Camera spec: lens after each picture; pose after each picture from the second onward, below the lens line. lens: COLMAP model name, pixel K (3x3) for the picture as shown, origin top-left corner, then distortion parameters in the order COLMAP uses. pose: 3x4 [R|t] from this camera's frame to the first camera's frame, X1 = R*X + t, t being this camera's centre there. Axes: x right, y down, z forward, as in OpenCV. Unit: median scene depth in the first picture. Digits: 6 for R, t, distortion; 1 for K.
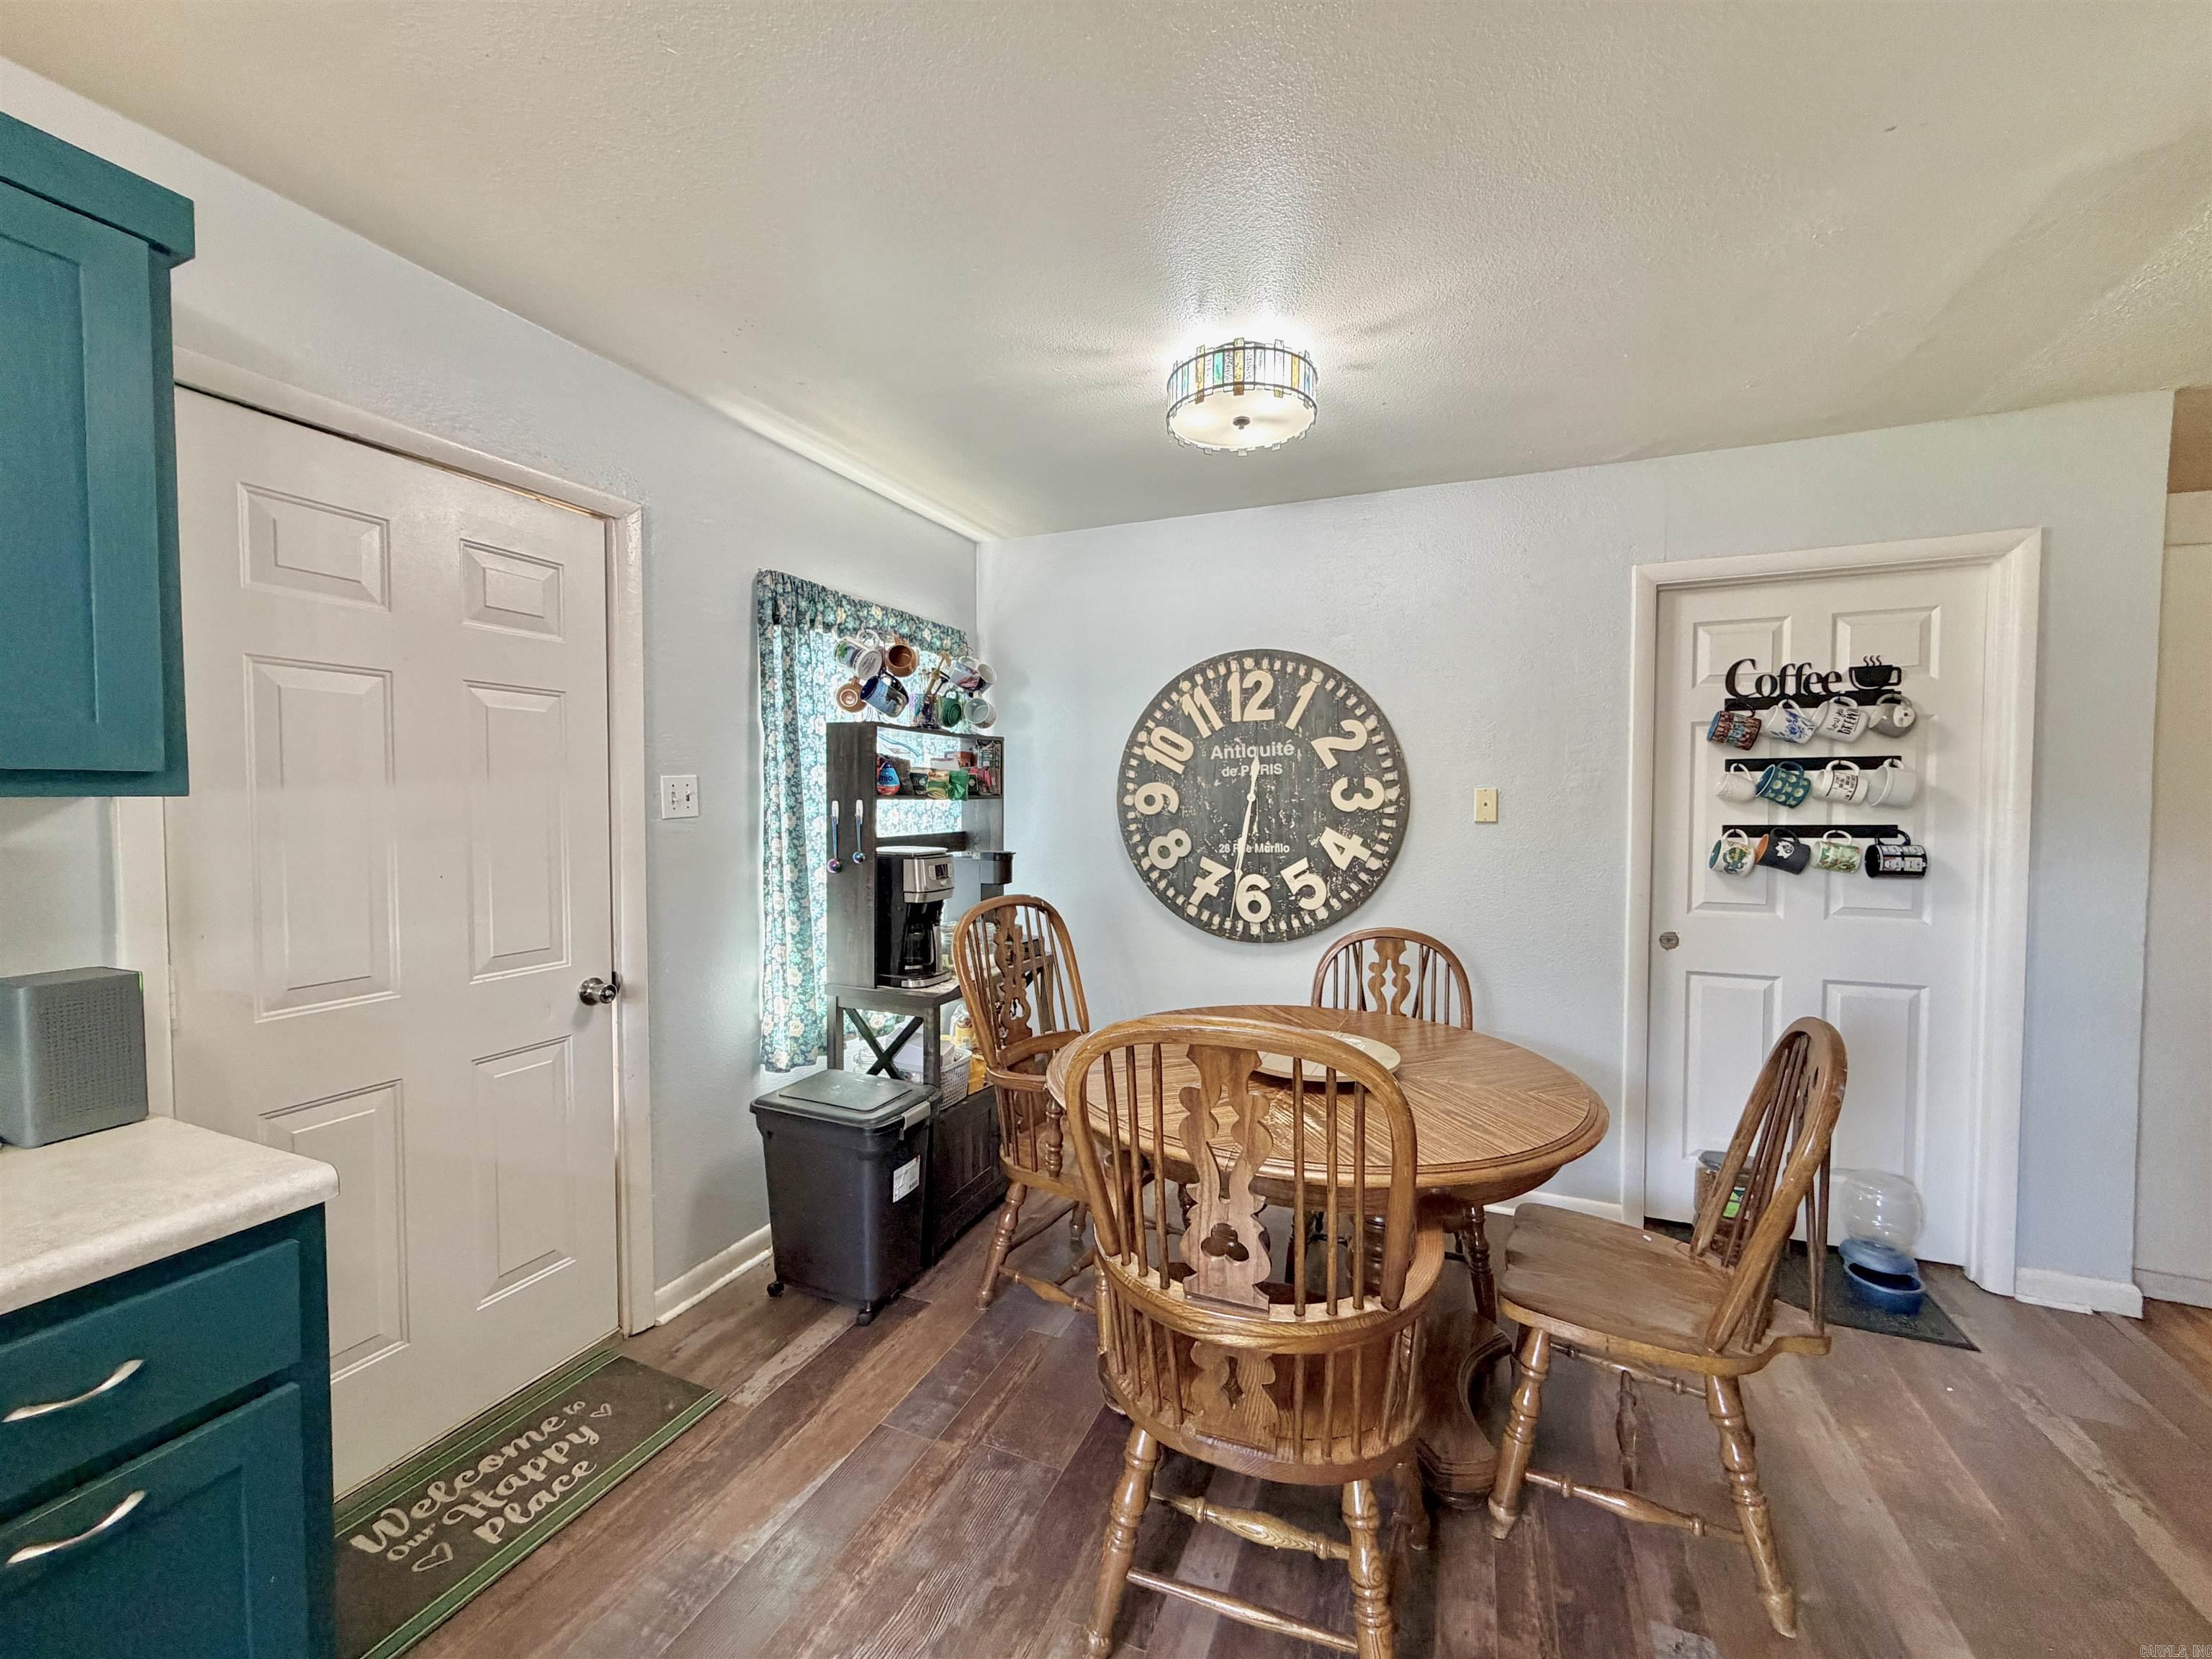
lens RADIAL K [[882.0, 0, 1100.0], [0, 882.0, 829.1], [0, 0, 1]] dist [-0.000797, 0.000231]
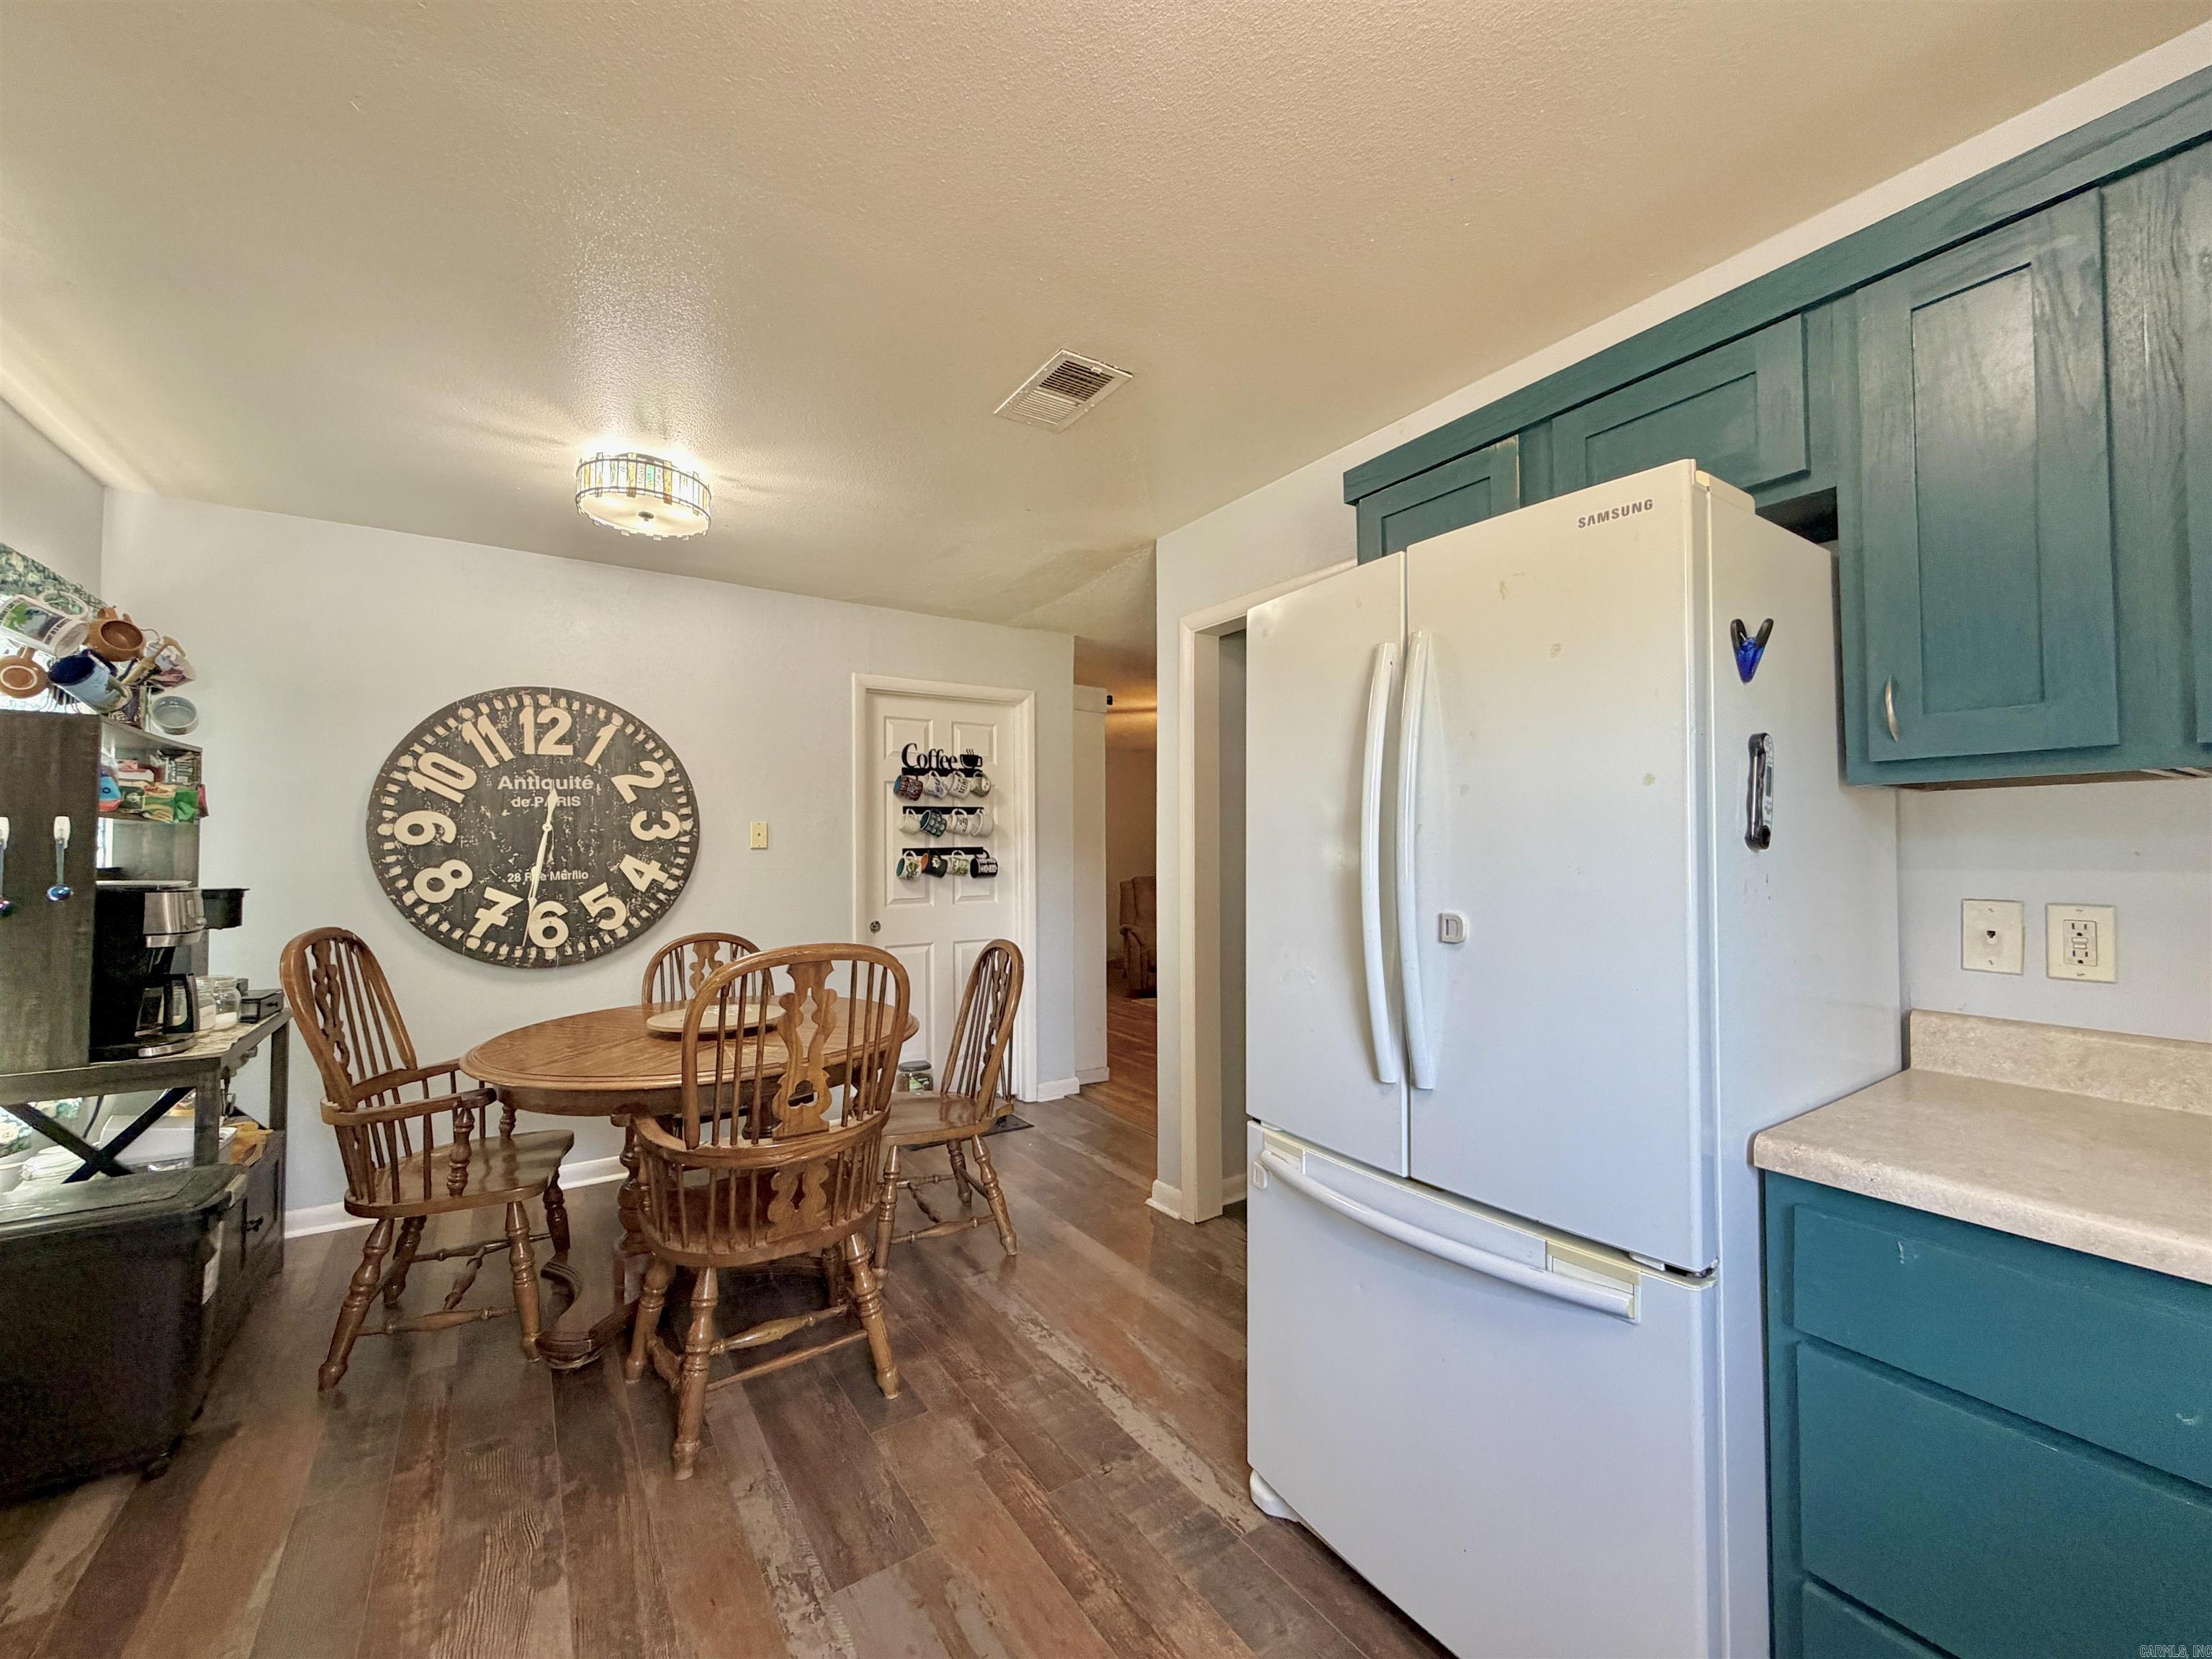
lens RADIAL K [[882.0, 0, 1100.0], [0, 882.0, 829.1], [0, 0, 1]] dist [-0.000797, 0.000231]
pose [[0.552994, 0.015439, 0.833042, -0.356970], [0.036241, 0.998436, -0.042561, 0.036283], [-0.832397, 0.053726, 0.551570, -0.129925]]
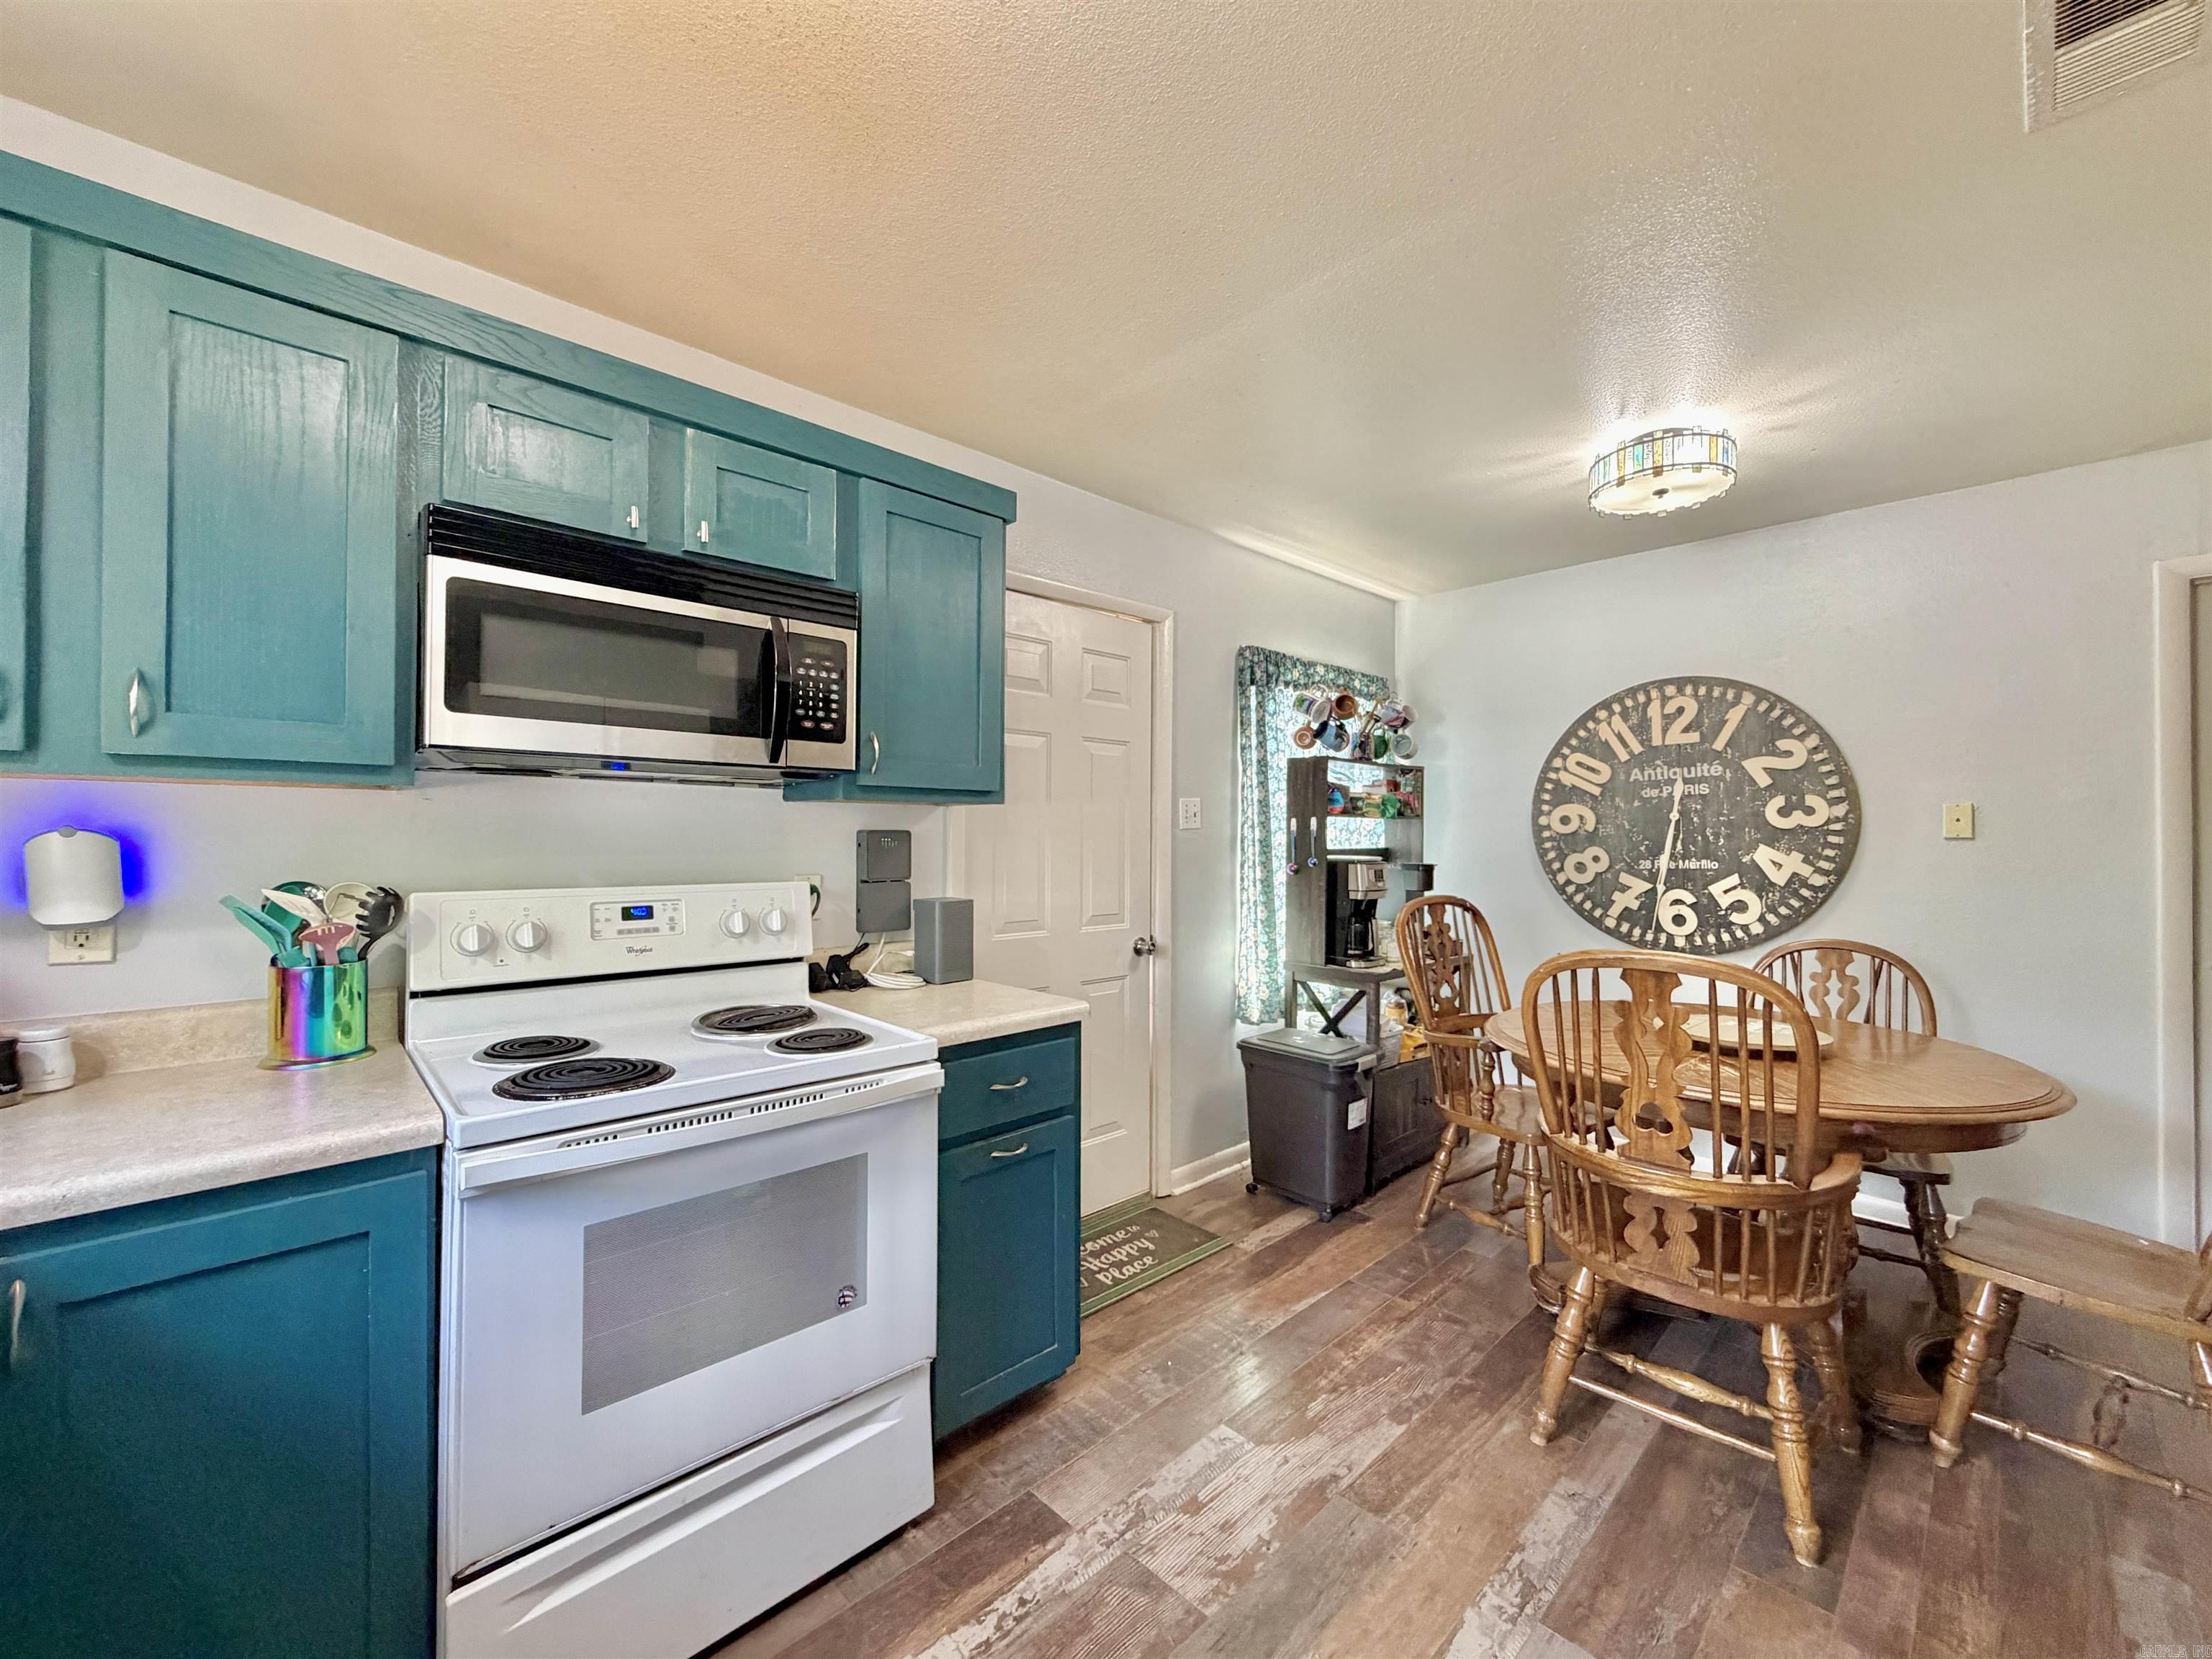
lens RADIAL K [[882.0, 0, 1100.0], [0, 882.0, 829.1], [0, 0, 1]] dist [-0.000797, 0.000231]
pose [[0.917243, -0.000813, -0.398327, -0.041632], [-0.016589, 0.999052, -0.040239, 0.035513], [0.397982, 0.043517, 0.916360, -0.257699]]
